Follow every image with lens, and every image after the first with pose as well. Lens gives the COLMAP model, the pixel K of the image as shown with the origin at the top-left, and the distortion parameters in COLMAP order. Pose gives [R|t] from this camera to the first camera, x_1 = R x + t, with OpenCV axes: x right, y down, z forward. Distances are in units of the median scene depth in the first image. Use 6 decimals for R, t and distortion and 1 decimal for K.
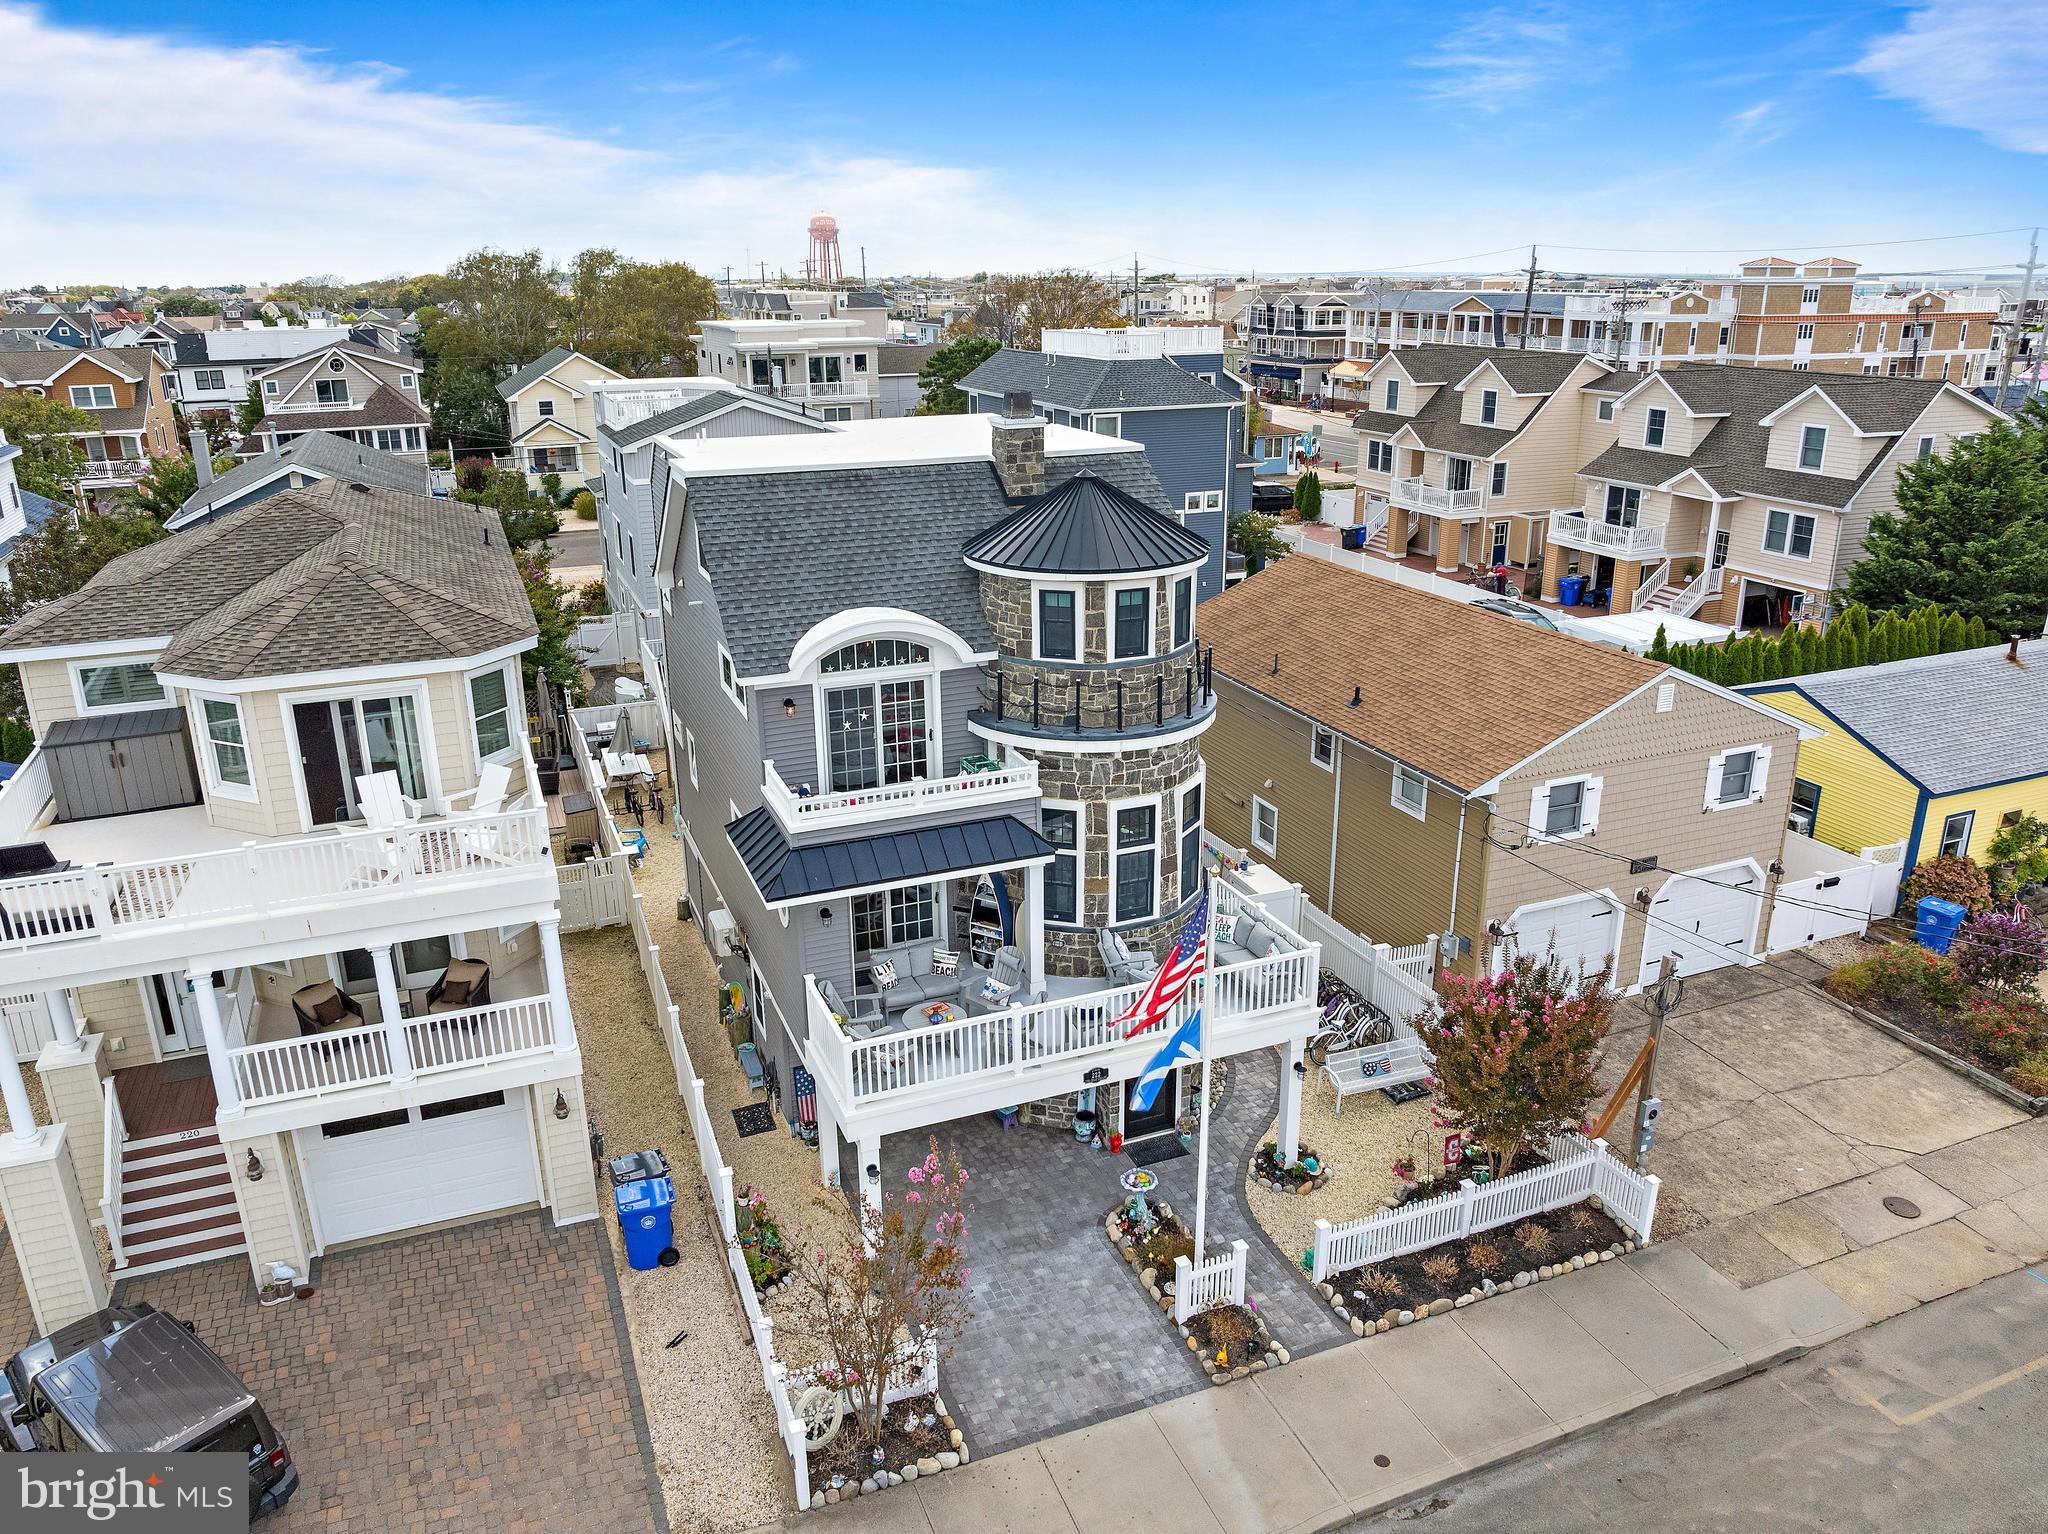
lens RADIAL K [[1442.1, 0, 1028.7], [0, 1442.1, 763.7], [0, 0, 1]] dist [-0.041696, 0.009665]
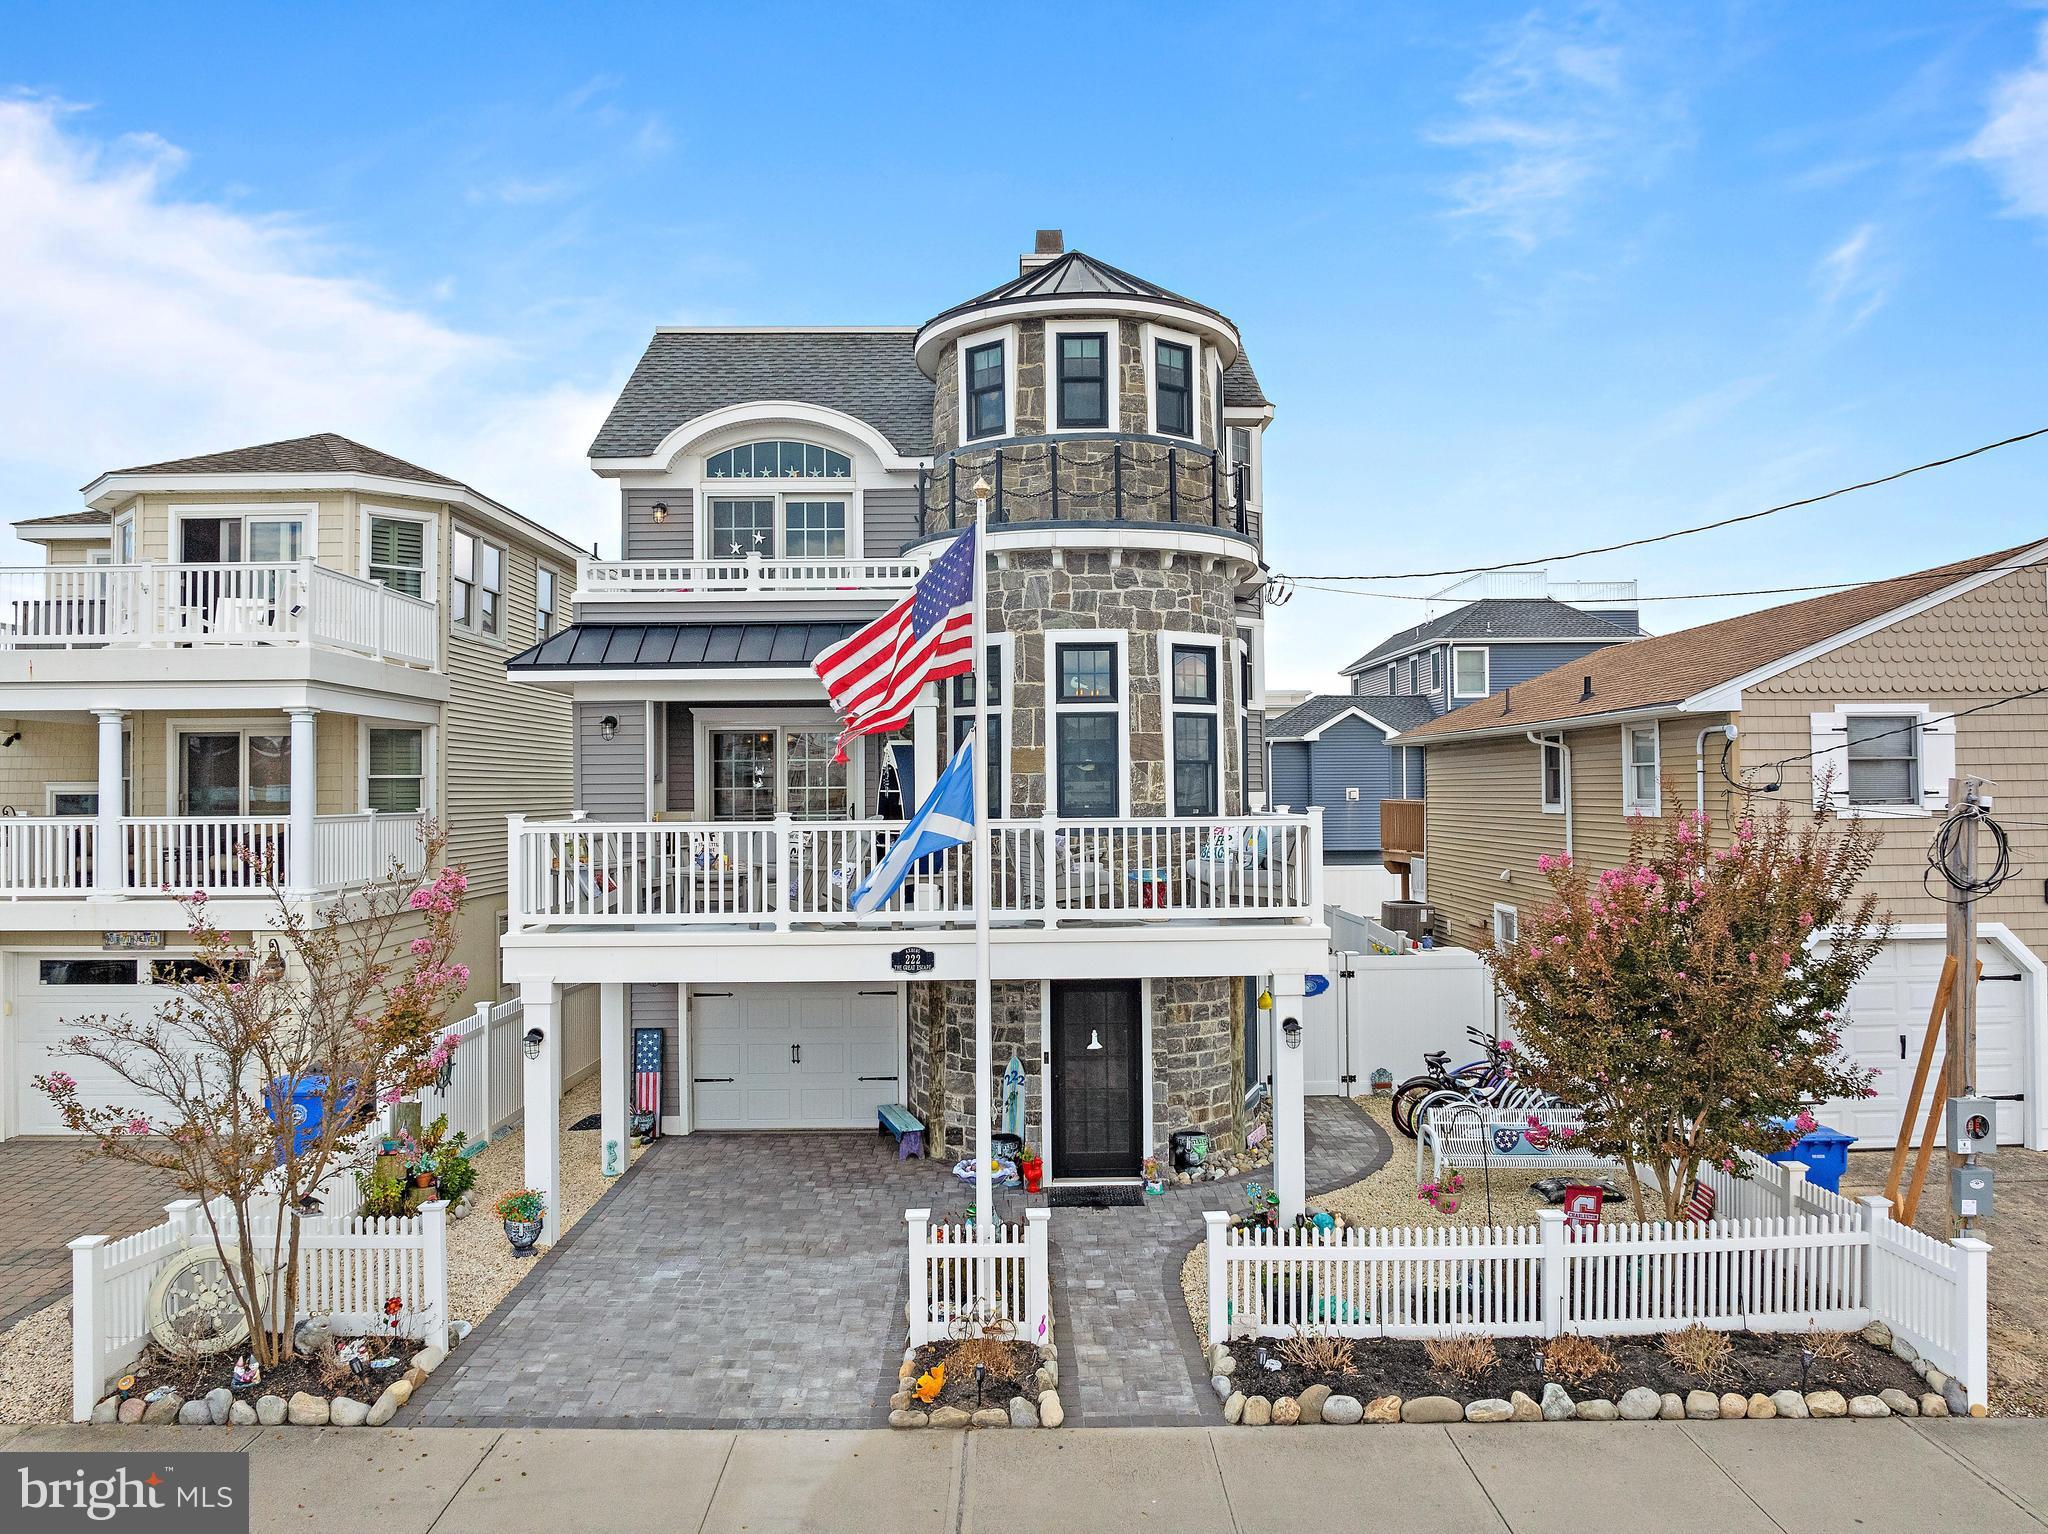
lens RADIAL K [[1442.1, 0, 1028.7], [0, 1442.1, 763.7], [0, 0, 1]] dist [-0.041696, 0.009665]
pose [[0.929075, -0.006033, -0.369843, 0.307425], [-0.119130, 0.941710, -0.314626, 0.308777], [0.350183, 0.336371, 0.874200, 0.416961]]
